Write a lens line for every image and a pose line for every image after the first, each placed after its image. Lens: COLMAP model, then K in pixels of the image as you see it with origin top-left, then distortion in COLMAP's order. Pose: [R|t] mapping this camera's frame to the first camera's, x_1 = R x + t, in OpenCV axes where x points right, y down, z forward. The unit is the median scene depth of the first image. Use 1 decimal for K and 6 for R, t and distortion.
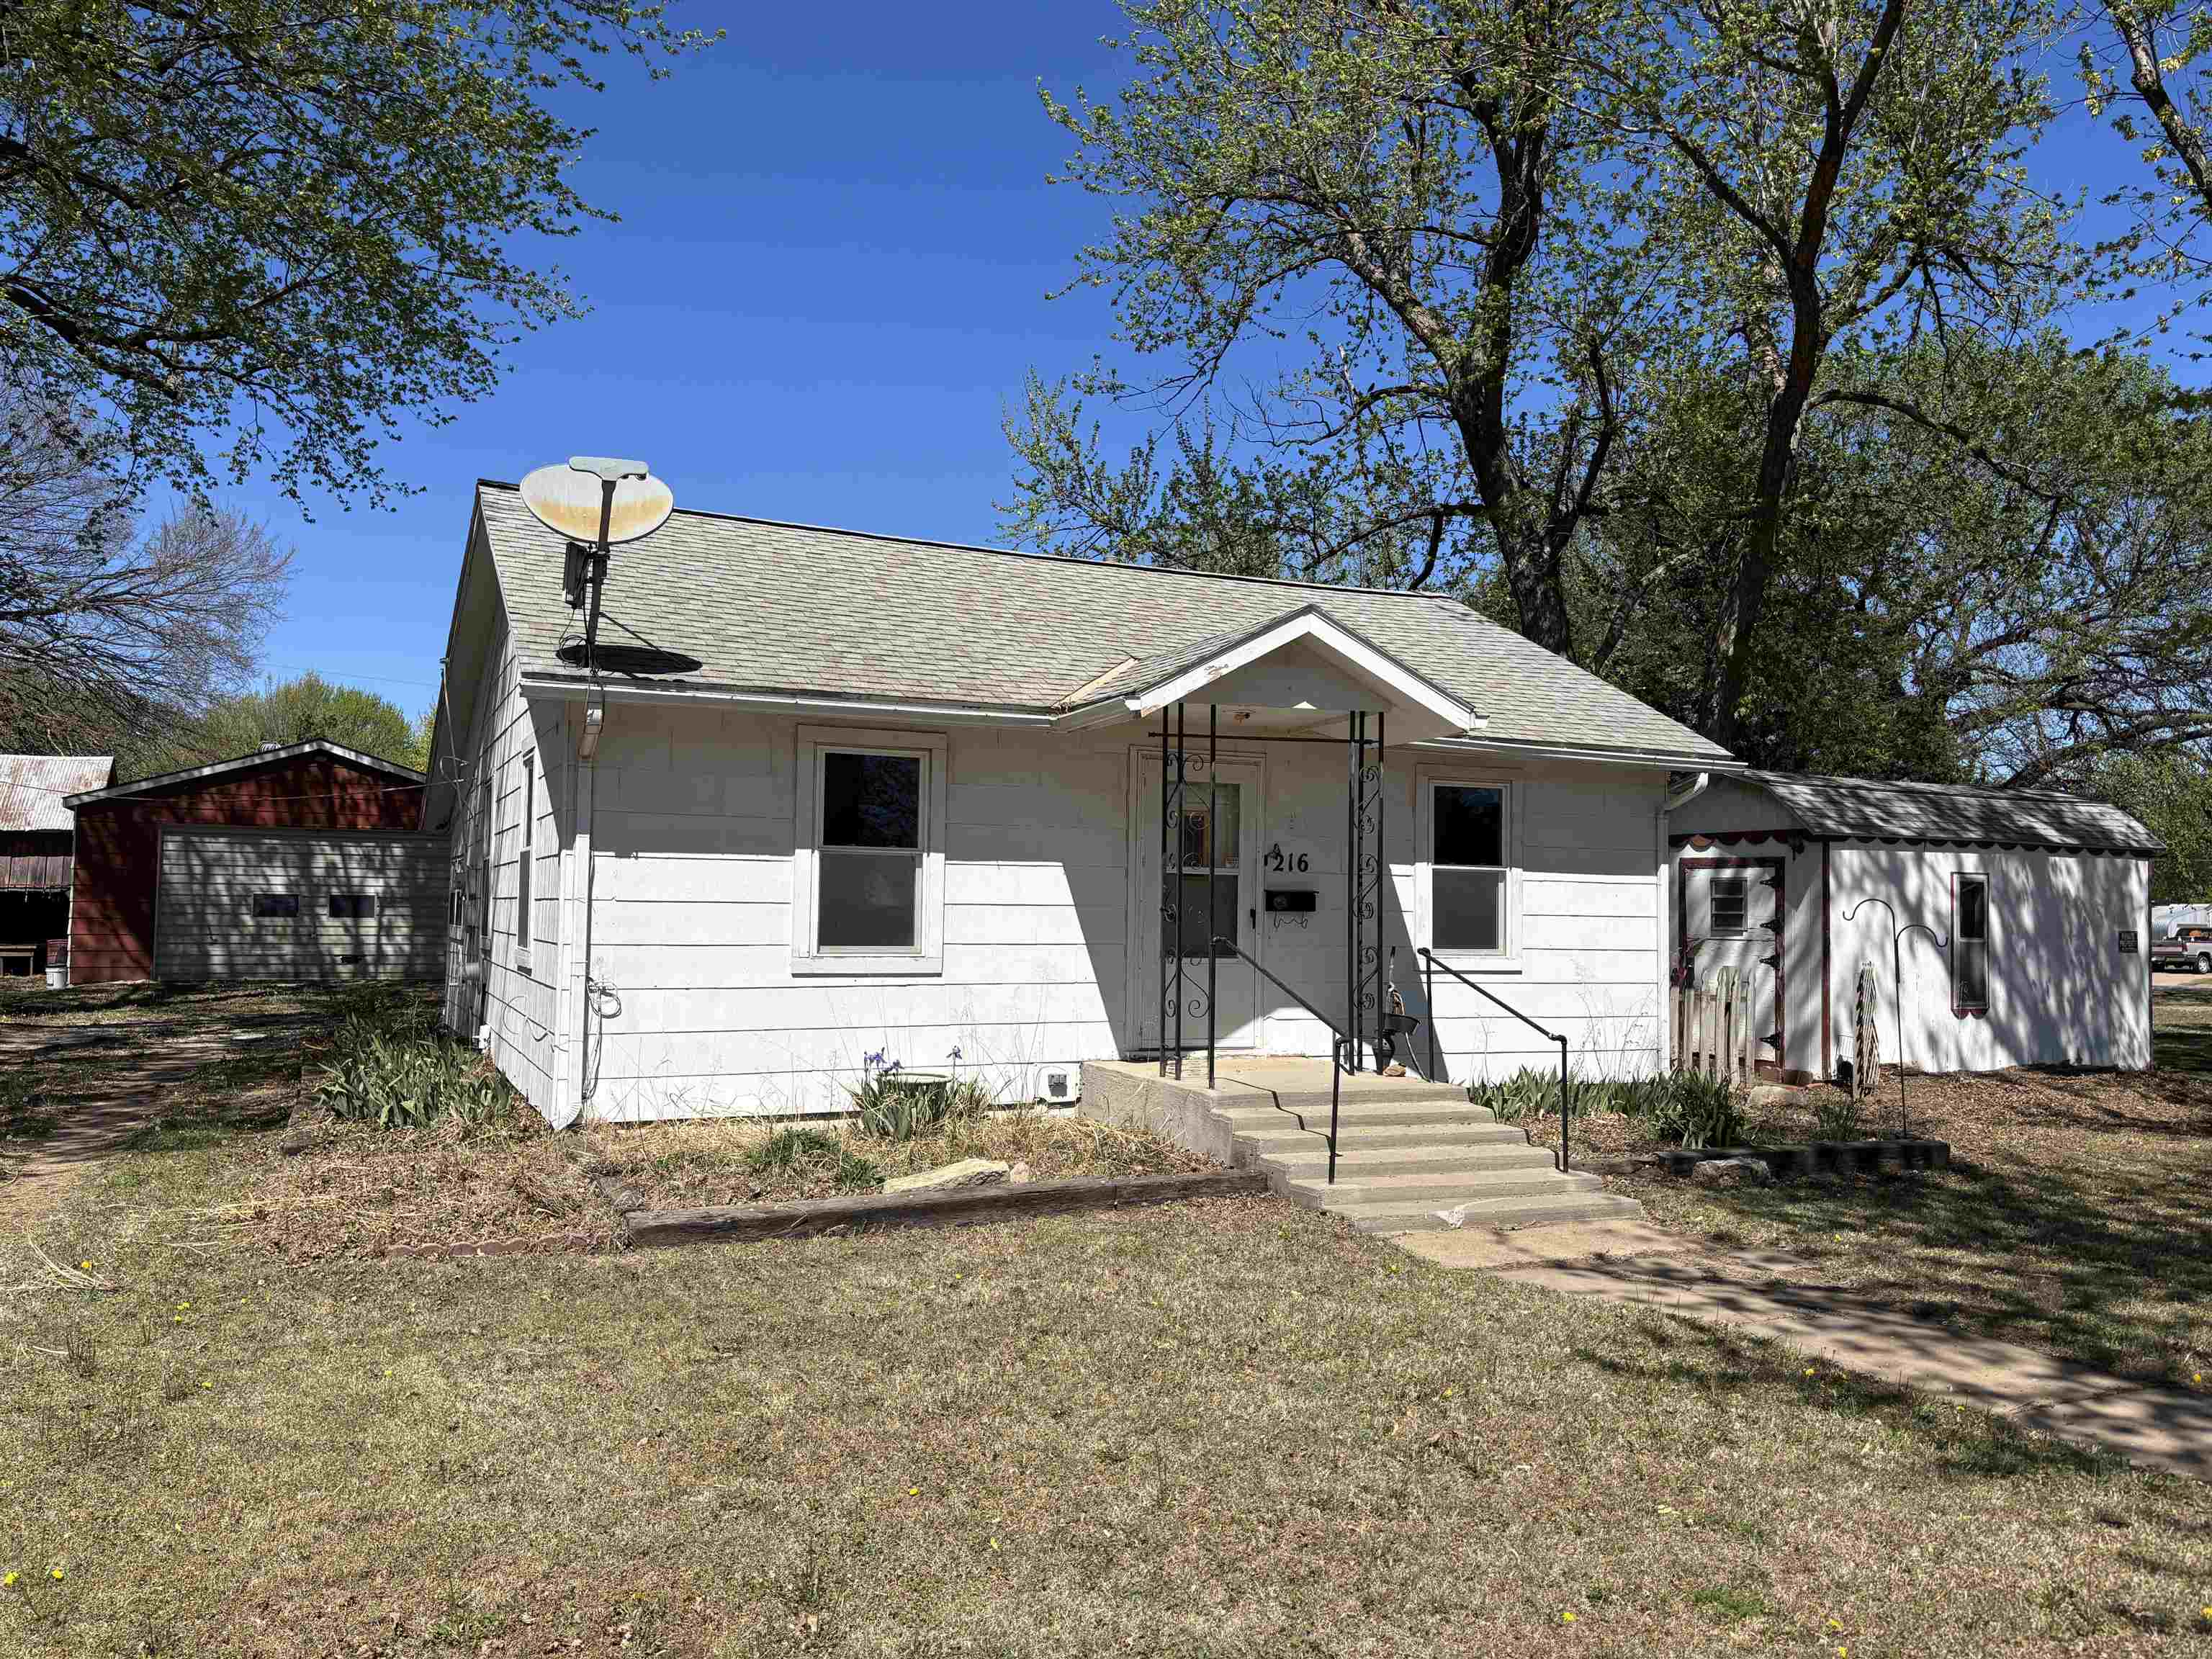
lens RADIAL K [[1668.6, 0, 1097.3], [0, 1668.6, 838.2], [0, 0, 1]] dist [0.064130, -0.006279]
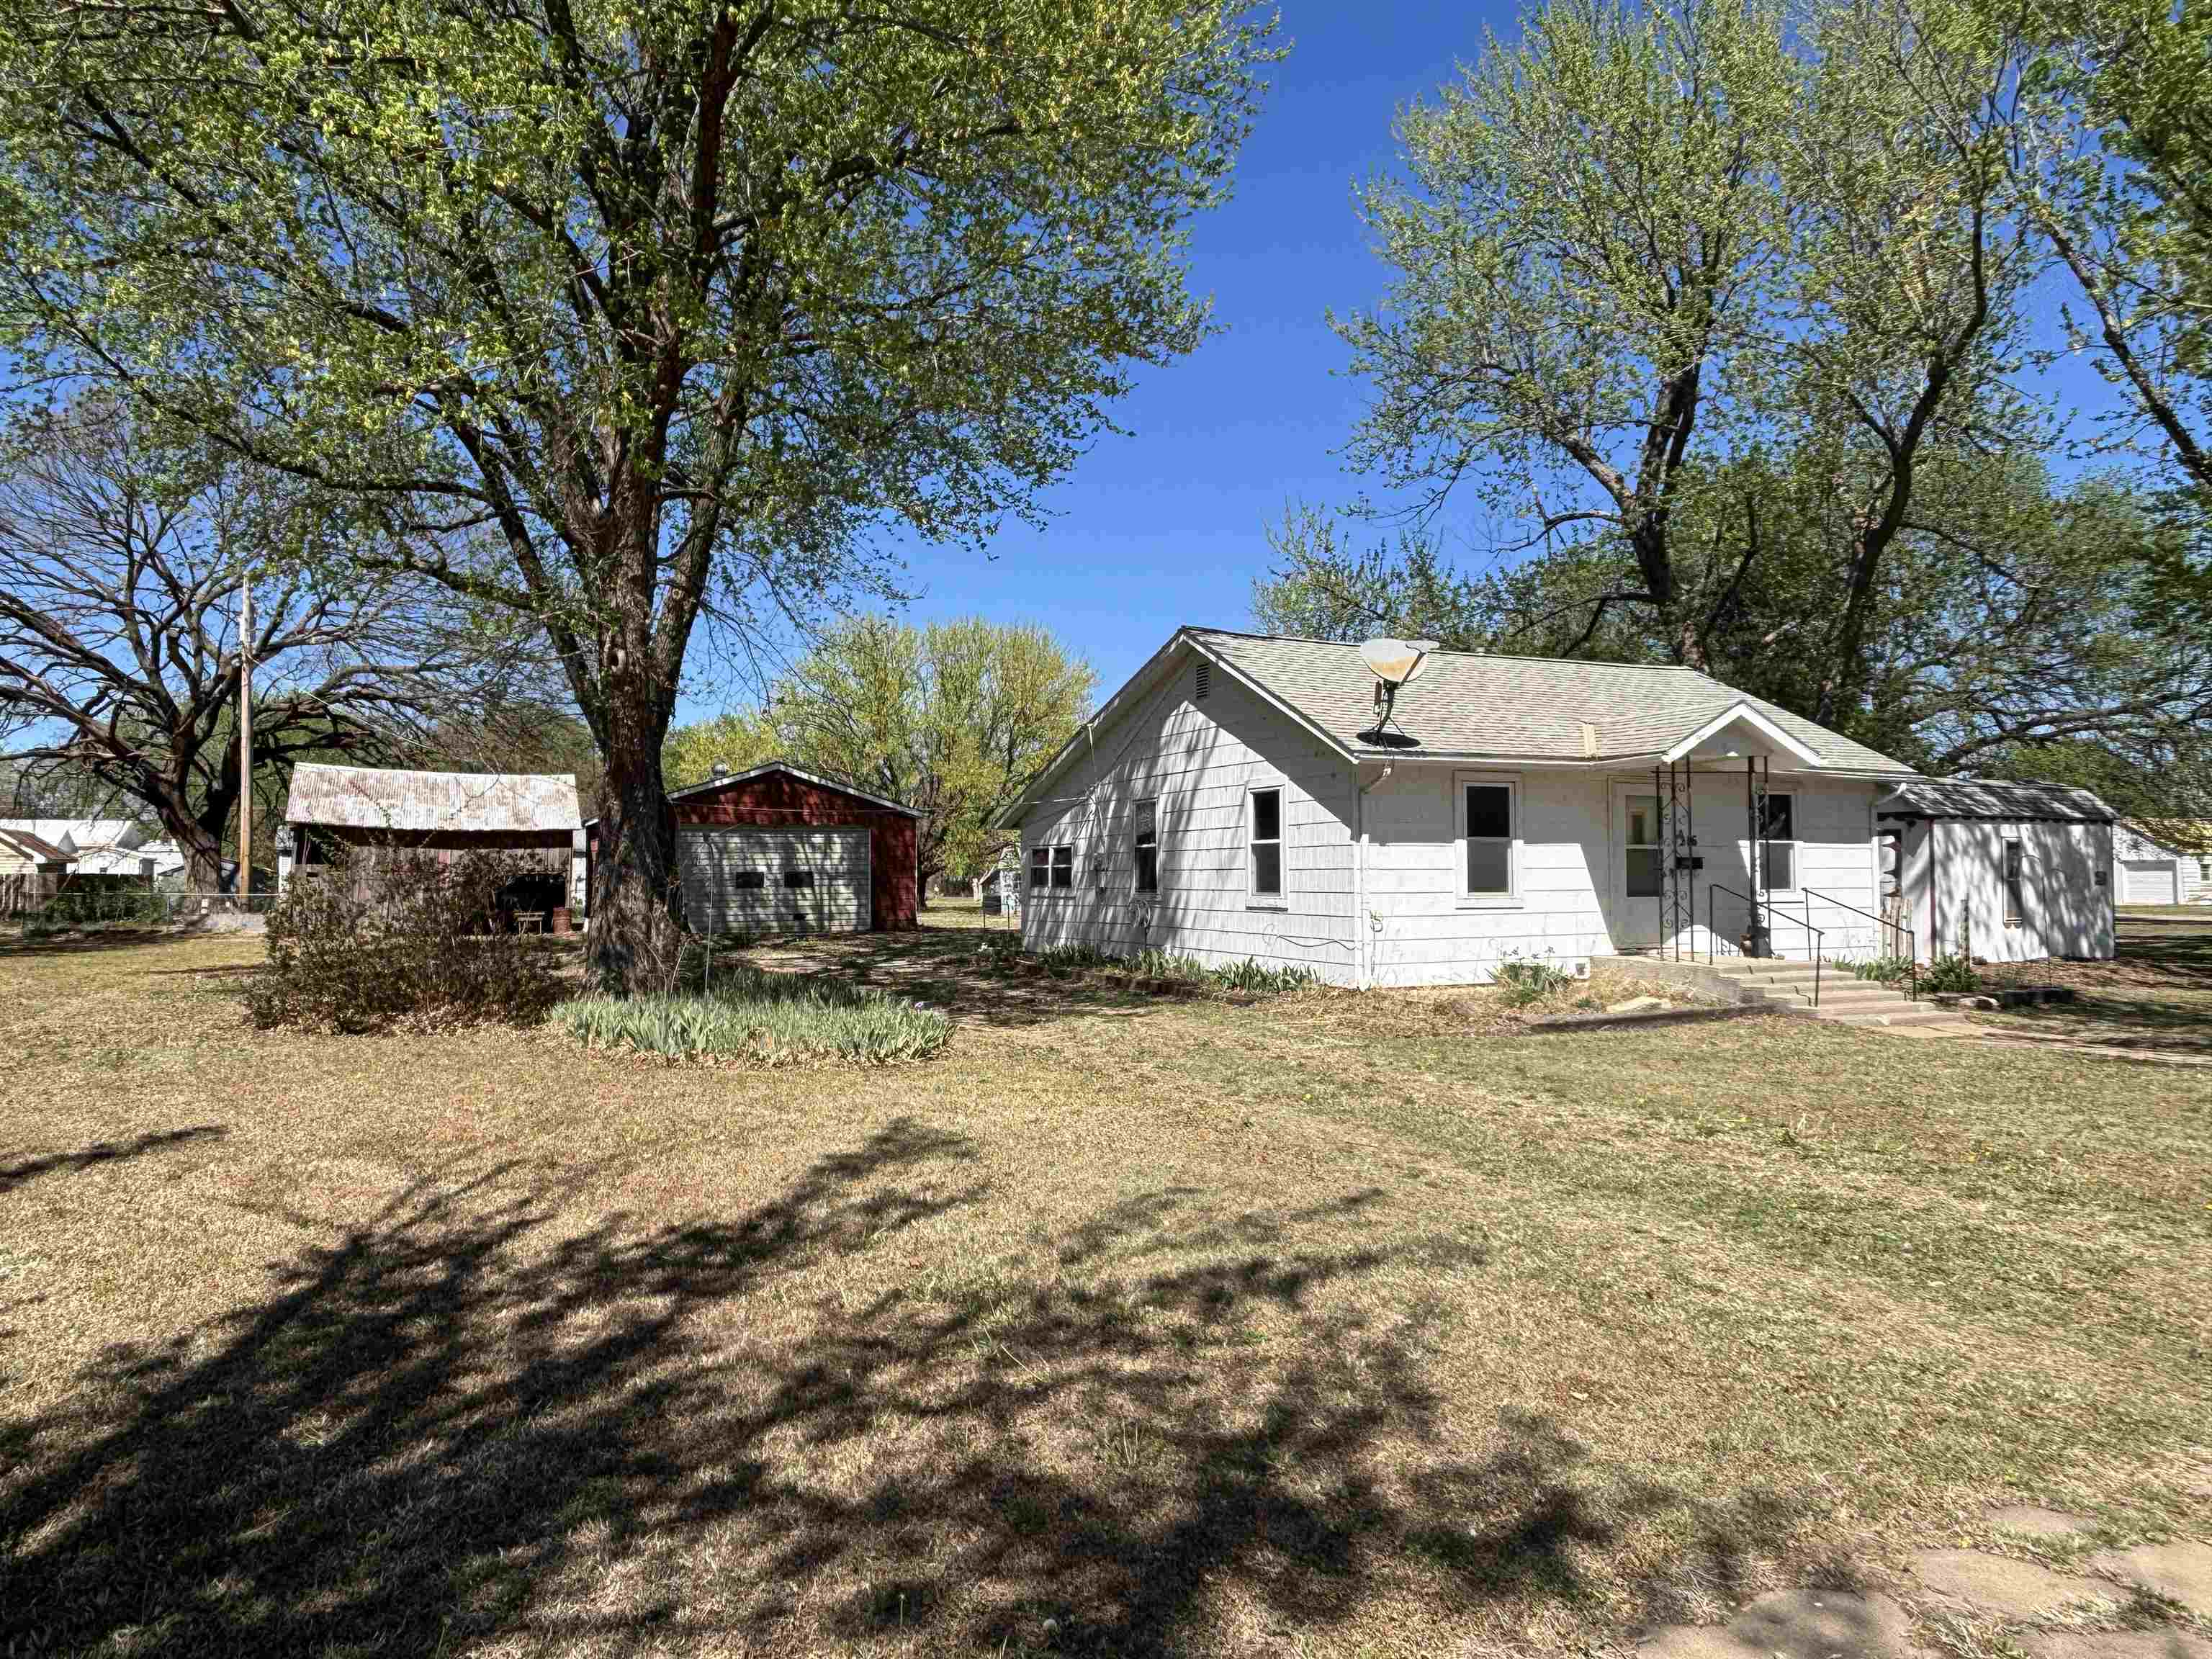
lens RADIAL K [[1359.8, 0, 1102.0], [0, 1359.8, 820.0], [0, 0, 1]] dist [0.018565, -0.003307]
pose [[0.999704, -0.019413, -0.014632, -0.475371], [0.019437, 0.999810, 0.001469, -0.021292], [0.014600, -0.001753, 0.999892, -0.427335]]
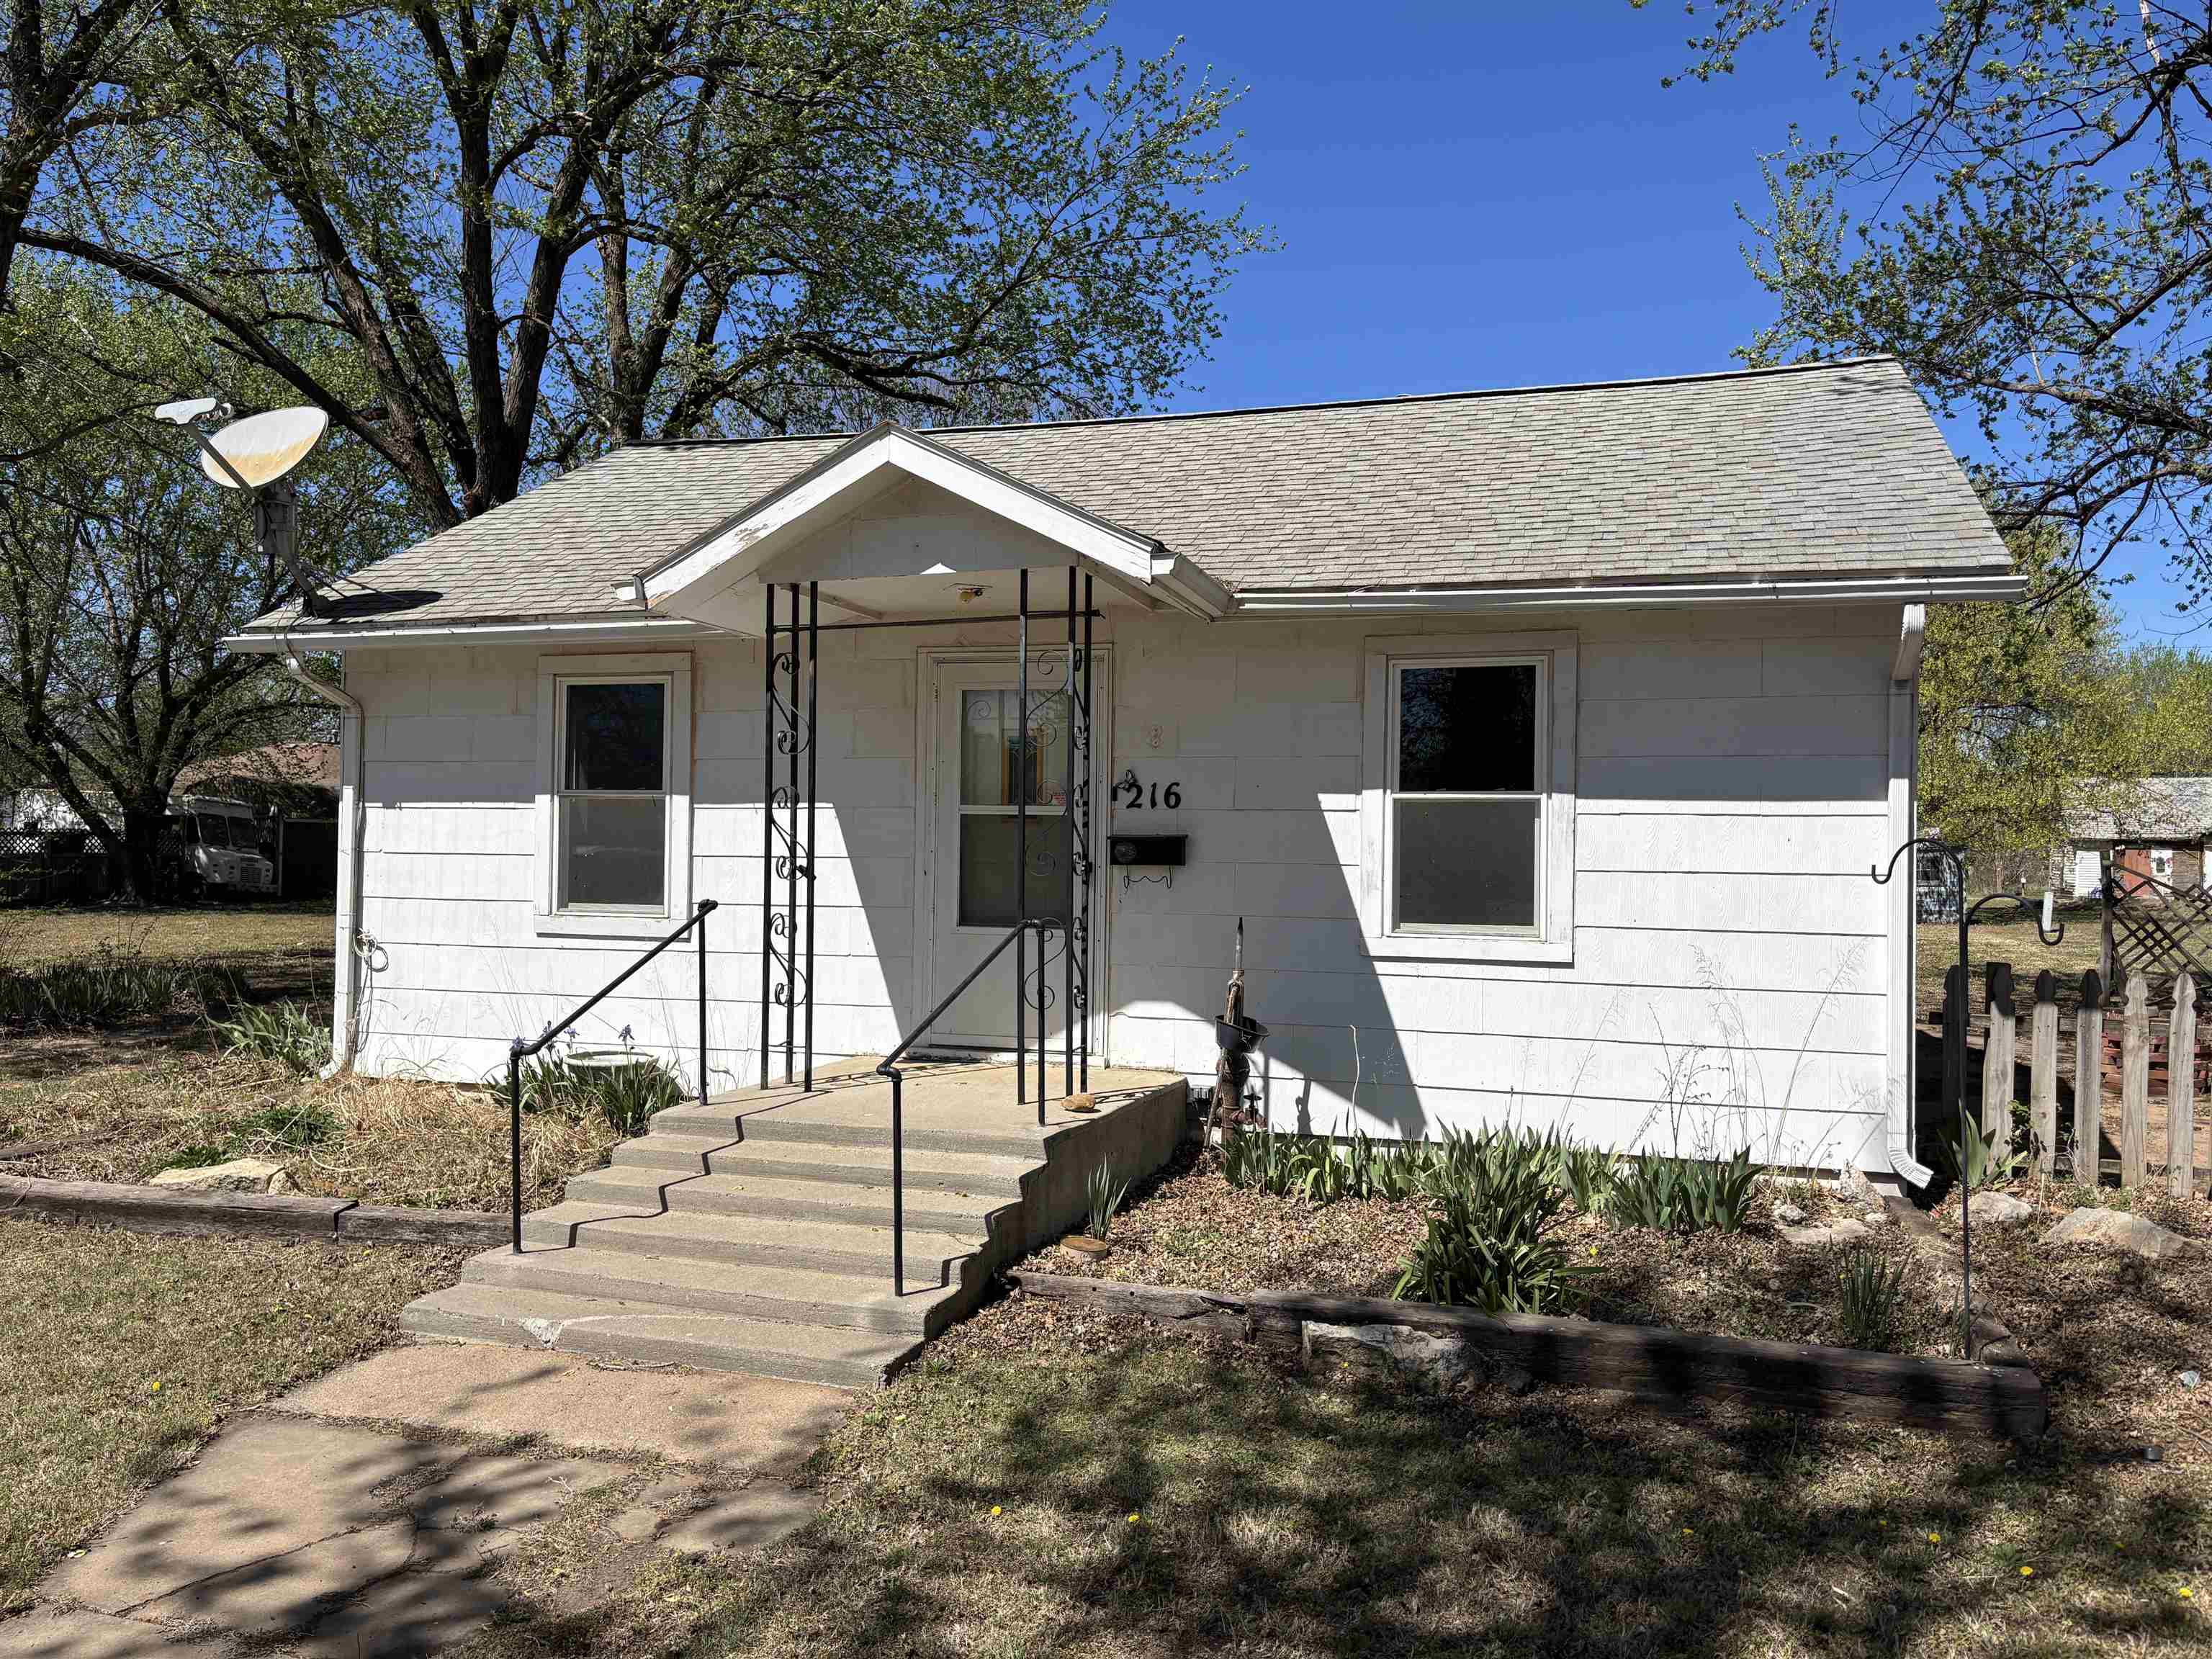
lens RADIAL K [[1668.6, 0, 1115.9], [0, 1668.6, 841.9], [0, 0, 1]] dist [0.064130, -0.006279]
pose [[0.740924, -0.009788, -0.671517, 0.574976], [0.026749, 0.999530, 0.014944, 0.023129], [0.671056, -0.029035, 0.740838, 0.471268]]
